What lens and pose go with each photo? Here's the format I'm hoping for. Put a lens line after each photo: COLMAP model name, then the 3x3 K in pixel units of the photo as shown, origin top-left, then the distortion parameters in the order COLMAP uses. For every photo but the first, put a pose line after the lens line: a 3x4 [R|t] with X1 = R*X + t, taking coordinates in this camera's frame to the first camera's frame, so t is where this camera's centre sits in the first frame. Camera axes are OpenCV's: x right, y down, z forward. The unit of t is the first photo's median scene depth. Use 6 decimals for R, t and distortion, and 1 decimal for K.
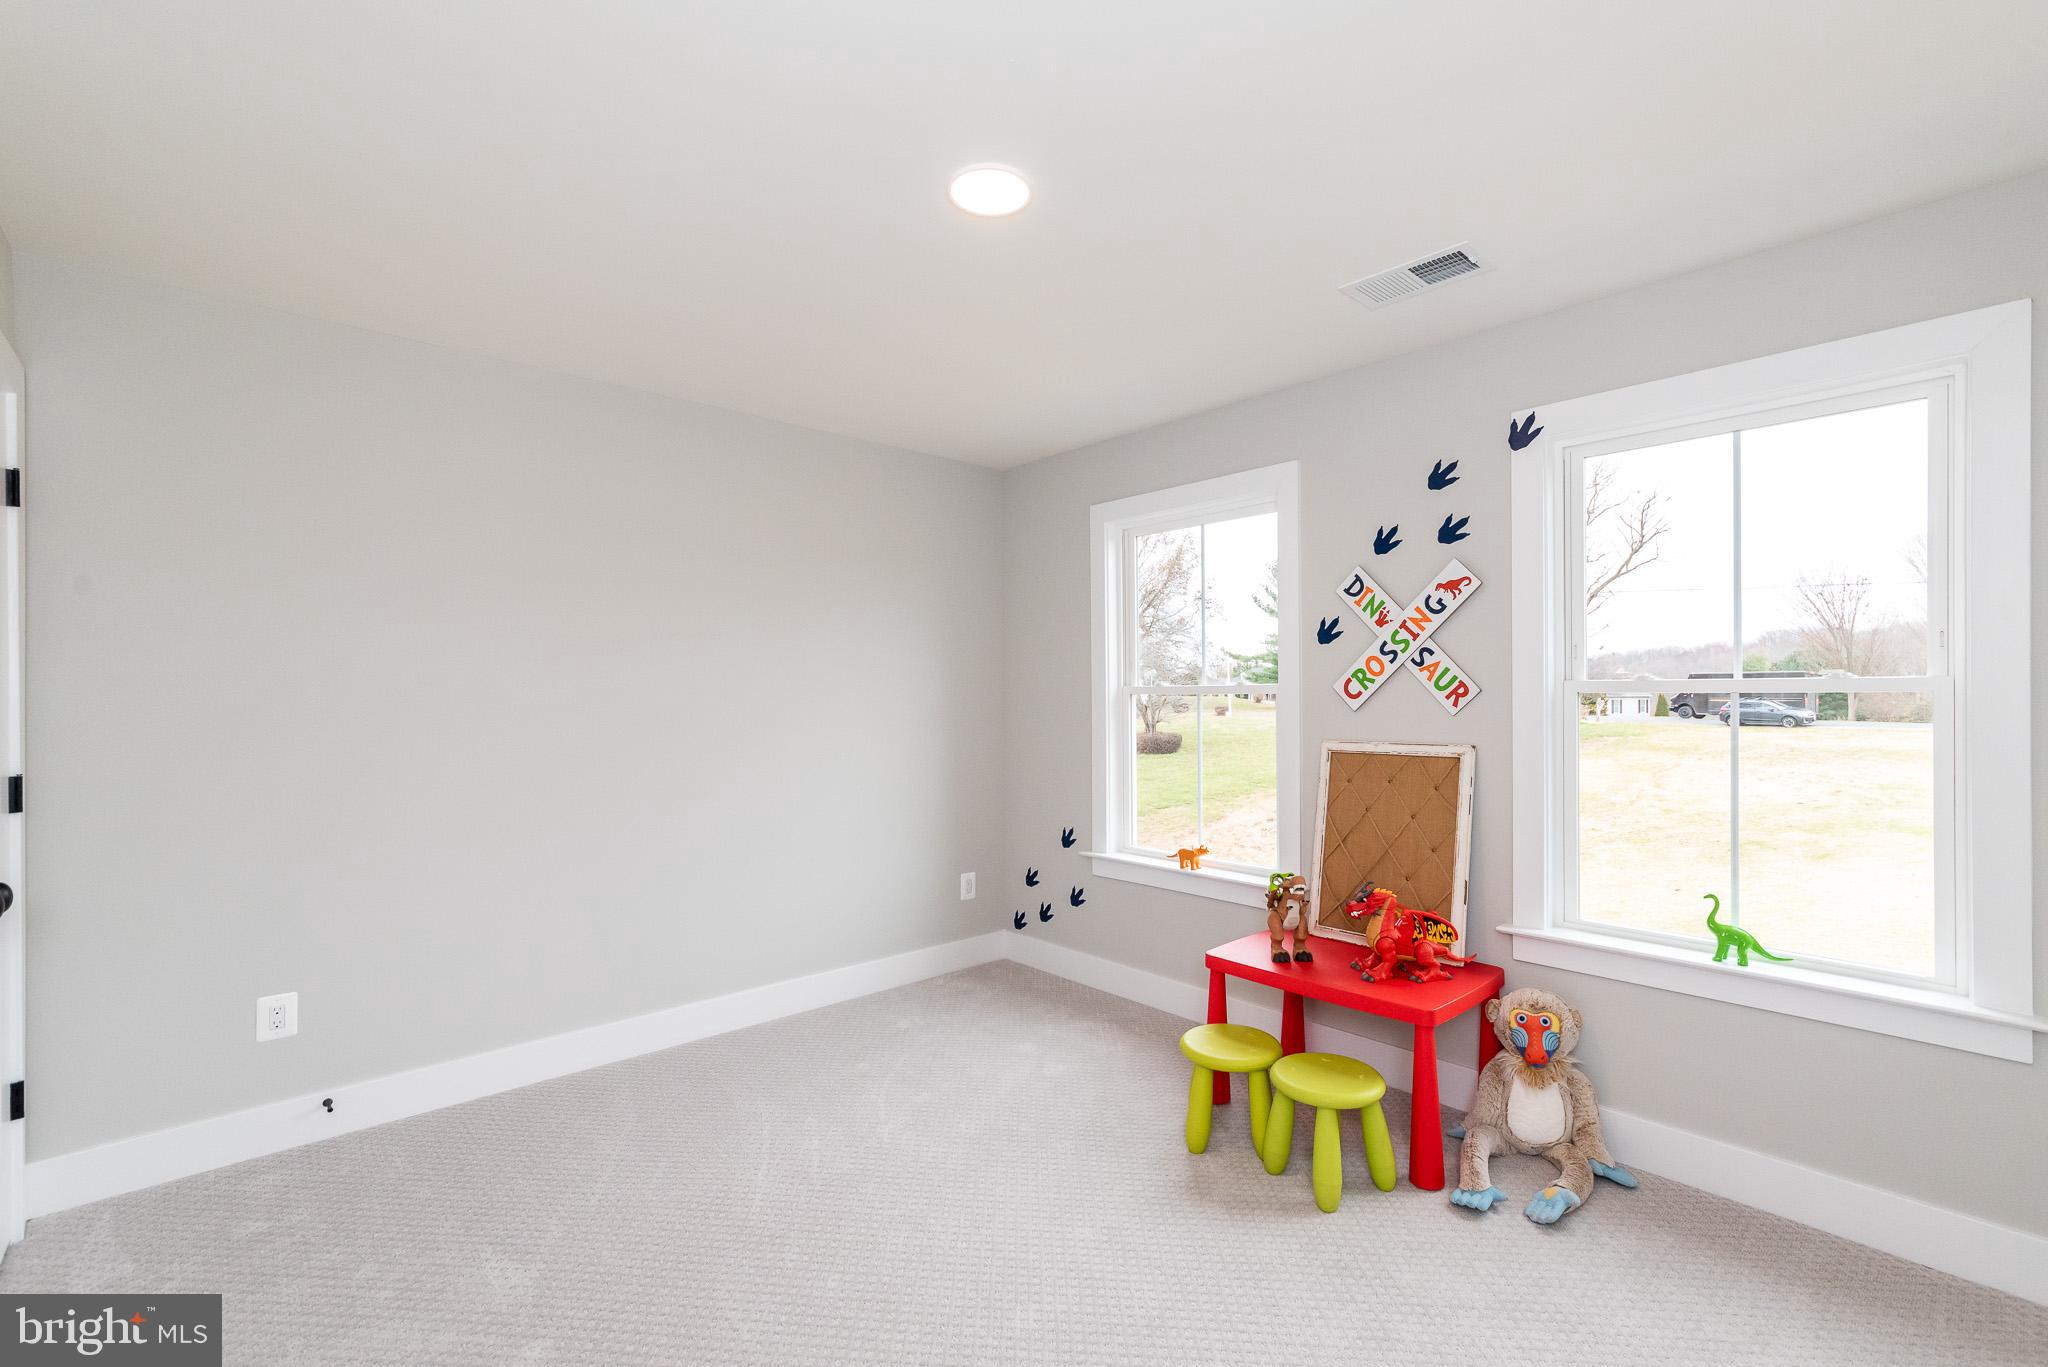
lens RADIAL K [[871.5, 0, 1039.2], [0, 871.5, 699.6], [0, 0, 1]] dist [-0.000605, 0.000121]
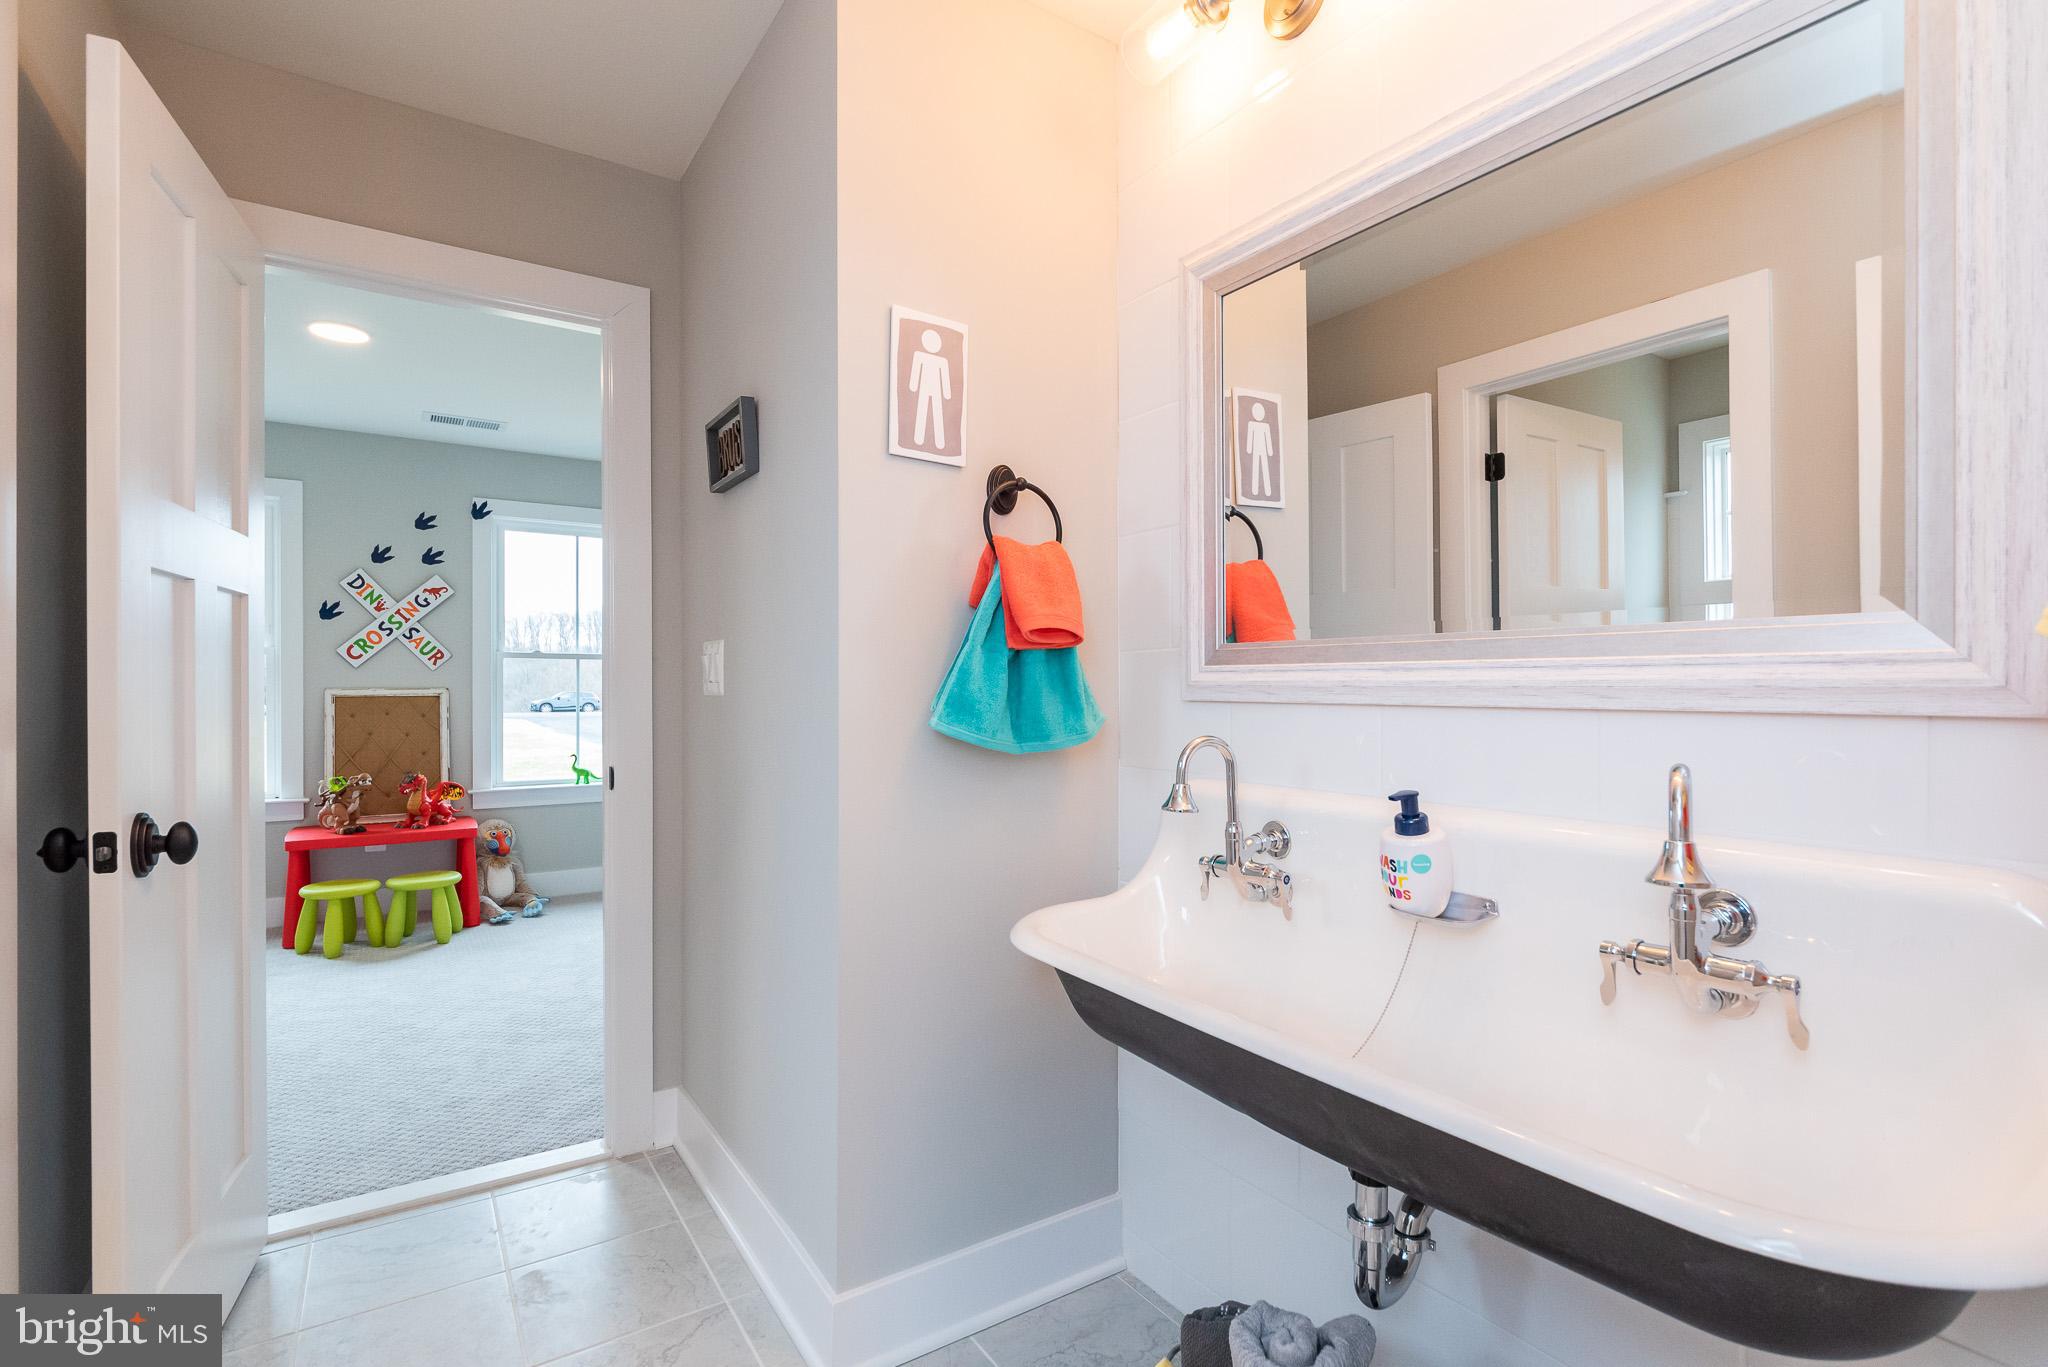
lens RADIAL K [[956.0, 0, 1040.5], [0, 956.0, 678.7], [0, 0, 1]] dist [0.000076, -0.000872]
pose [[0.155287, 0.006422, 0.987849, -1.071531], [0.000914, 0.999978, -0.006644, 0.044726], [-0.987869, 0.001935, 0.155277, -0.386877]]
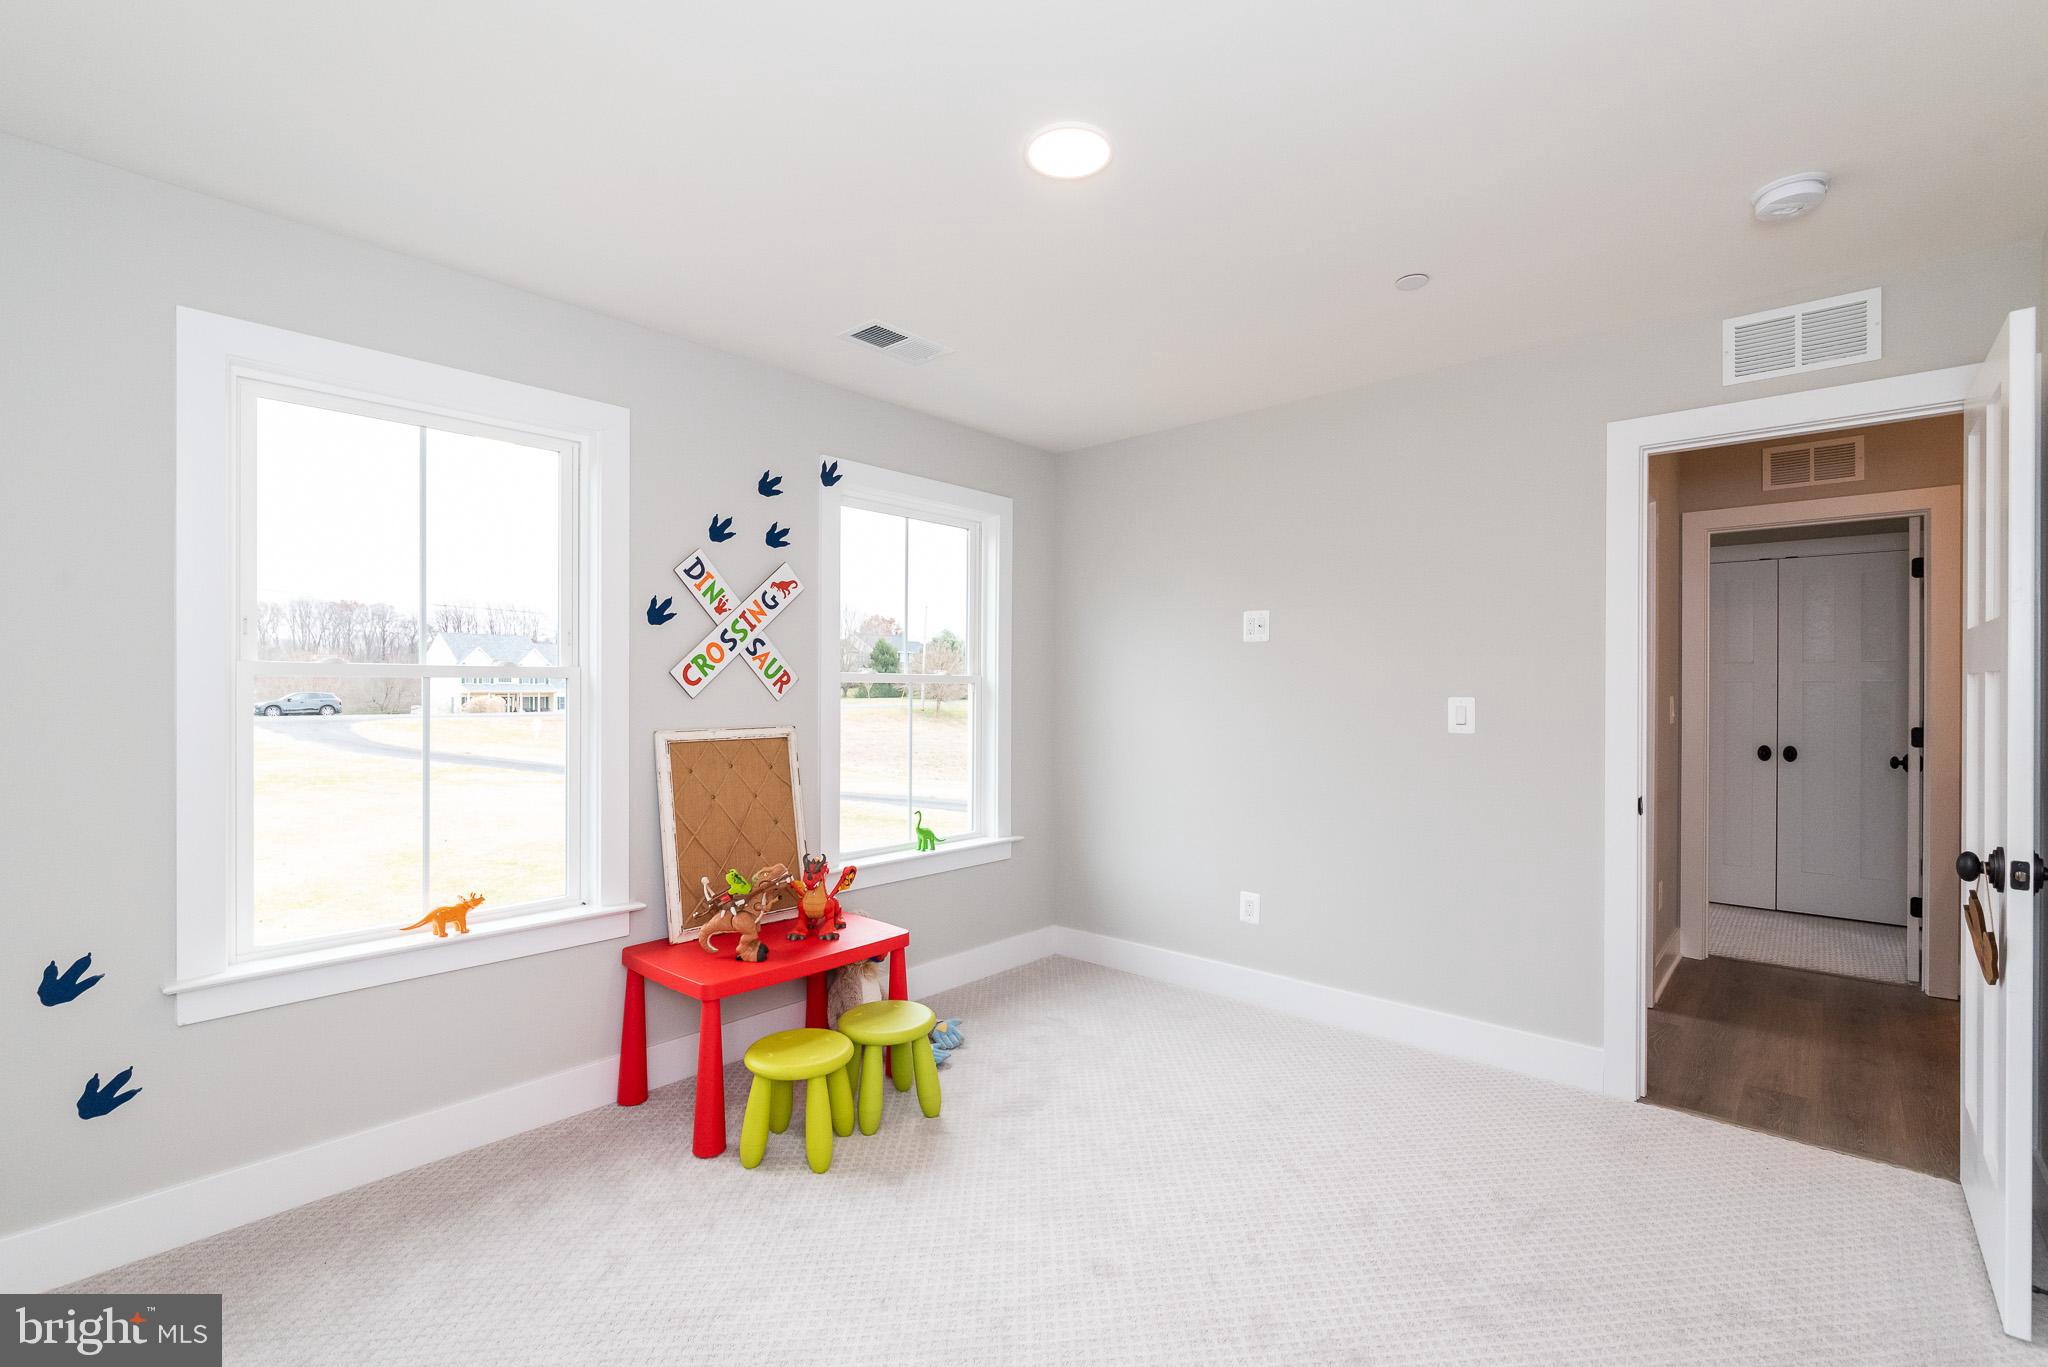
lens RADIAL K [[901.7, 0, 1044.3], [0, 901.7, 687.4], [0, 0, 1]] dist [-0.001285, -0.000334]
pose [[-0.096636, -0.000137, 0.995320, -0.692641], [-0.004897, 0.999988, -0.000338, -0.000274], [-0.995308, -0.004907, -0.096636, 0.736916]]
